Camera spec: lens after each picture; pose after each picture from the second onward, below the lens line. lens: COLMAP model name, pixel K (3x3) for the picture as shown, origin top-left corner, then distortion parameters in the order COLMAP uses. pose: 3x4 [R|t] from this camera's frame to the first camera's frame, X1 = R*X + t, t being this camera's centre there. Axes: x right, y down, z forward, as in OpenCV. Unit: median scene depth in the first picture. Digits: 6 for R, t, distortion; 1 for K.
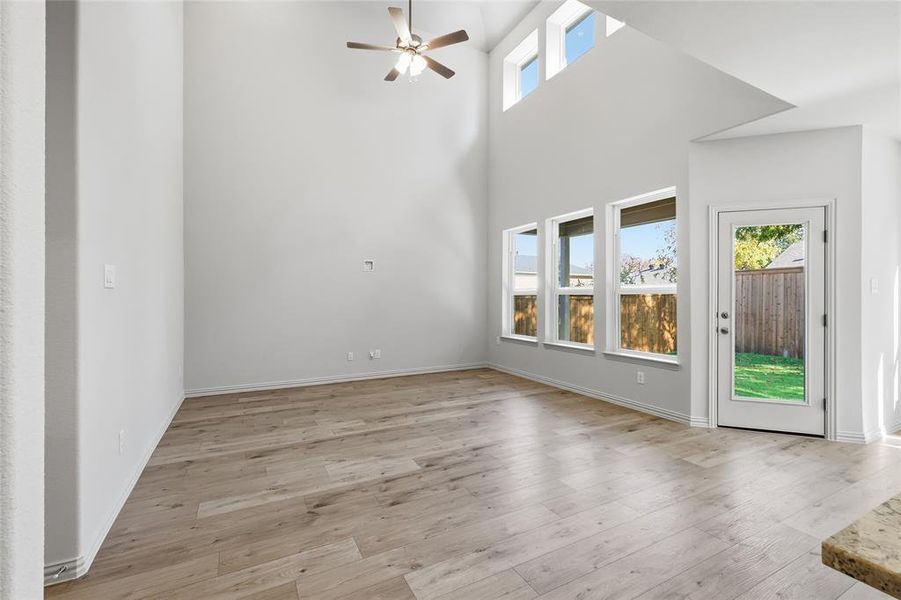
lens RADIAL K [[395.8, 0, 452.8], [0, 395.8, 297.4], [0, 0, 1]] dist [0.004658, 0.000476]
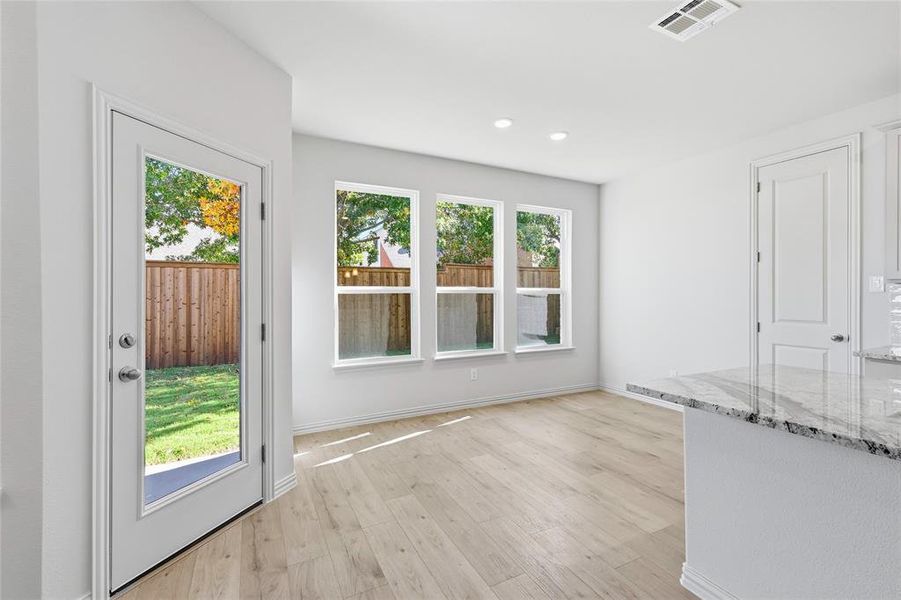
lens RADIAL K [[395.8, 0, 450.8], [0, 395.8, 293.0], [0, 0, 1]] dist [0.004658, 0.000476]
pose [[0.014101, 0.003775, 0.999893, 0.230643], [-0.000400, 0.999993, -0.003770, -0.008815], [-0.999900, -0.000346, 0.014103, 0.616448]]
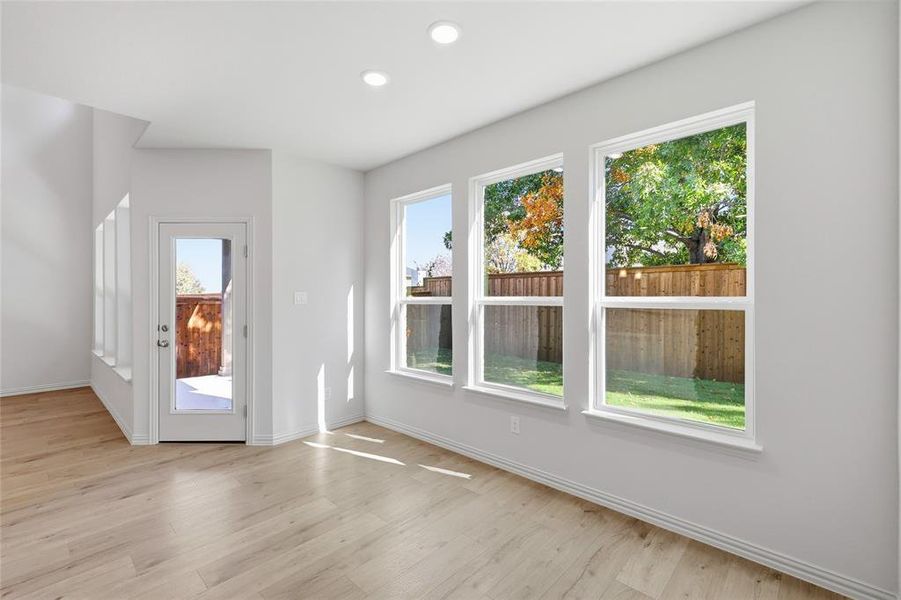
lens RADIAL K [[395.8, 0, 453.3], [0, 395.8, 298.7], [0, 0, 1]] dist [0.004658, 0.000476]
pose [[0.945620, -0.002739, 0.325263, 1.035755], [0.001626, 0.999992, 0.003693, -0.030135], [-0.325271, -0.002963, 0.945616, -0.156536]]
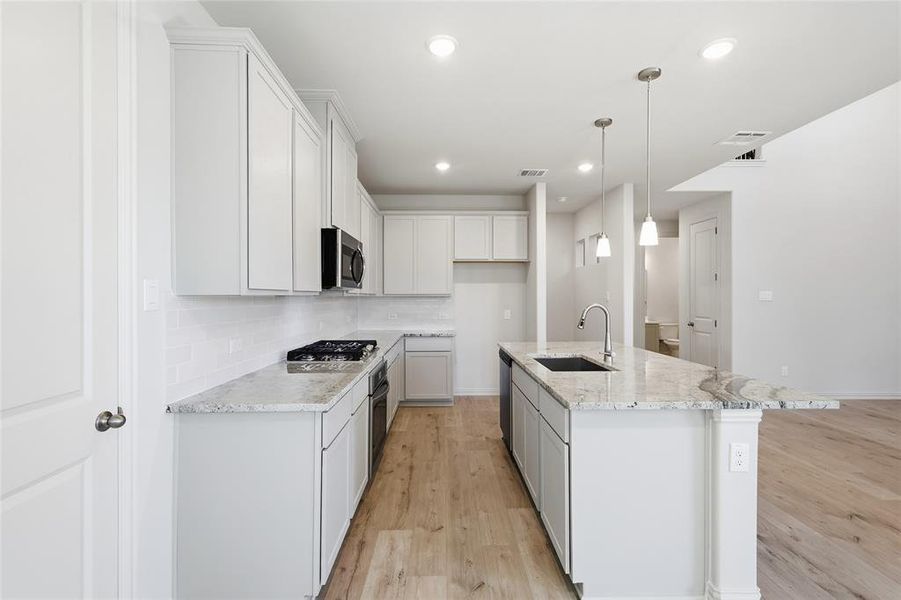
lens RADIAL K [[414.4, 0, 452.7], [0, 414.4, 295.1], [0, 0, 1]] dist [0.008406, 0.000816]
pose [[-0.444072, -0.001752, -0.895989, 1.283322], [-0.001698, 0.999998, -0.001113, -0.029713], [0.895989, 0.001027, -0.444074, 0.250812]]
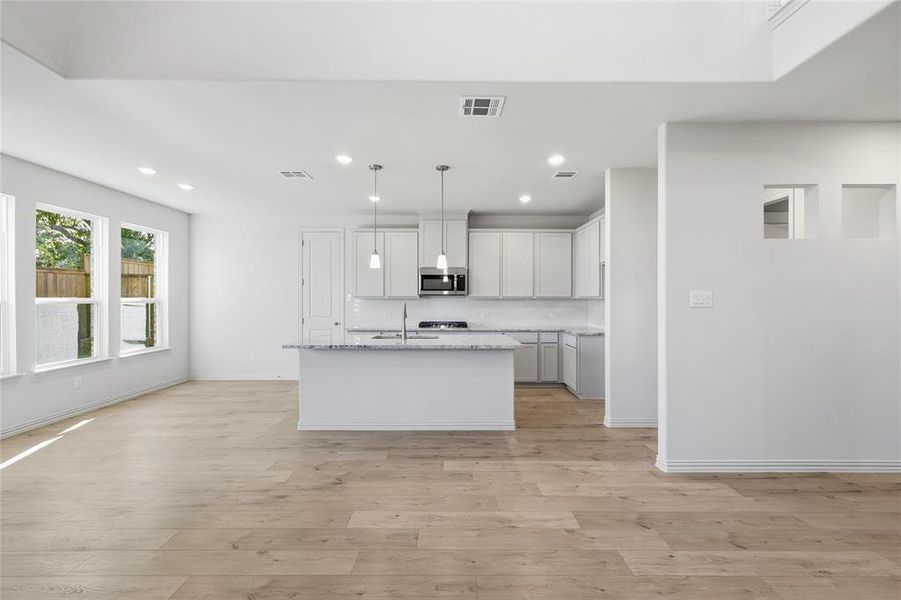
lens RADIAL K [[395.8, 0, 450.2], [0, 395.8, 297.8], [0, 0, 1]] dist [0.004658, 0.000476]
pose [[-0.885628, 0.001300, 0.464394, -0.165975], [0.000919, 0.999999, -0.001046, -0.028954], [-0.464394, -0.000500, -0.885628, 1.115299]]
